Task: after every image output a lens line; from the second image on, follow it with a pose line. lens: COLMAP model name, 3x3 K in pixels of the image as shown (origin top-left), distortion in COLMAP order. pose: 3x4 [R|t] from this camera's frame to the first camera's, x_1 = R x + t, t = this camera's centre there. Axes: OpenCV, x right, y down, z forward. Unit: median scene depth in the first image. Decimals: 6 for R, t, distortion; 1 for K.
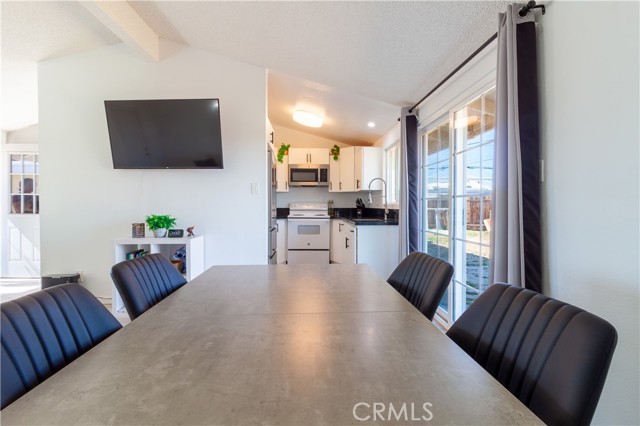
lens RADIAL K [[300.7, 0, 316.6], [0, 300.7, 210.2], [0, 0, 1]] dist [-0.002671, -0.000933]
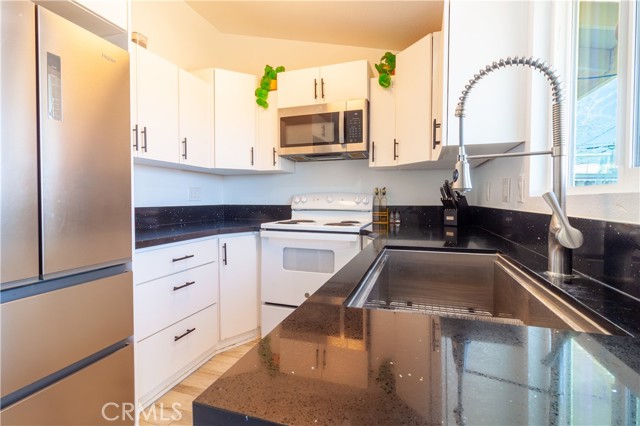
lens RADIAL K [[300.7, 0, 314.7], [0, 300.7, 204.2], [0, 0, 1]] dist [-0.002671, -0.000933]
pose [[0.931566, 0.000588, -0.363571, 0.123008], [-0.000936, 0.999999, -0.000781, -0.009498], [0.363571, 0.001068, 0.931566, 0.596097]]
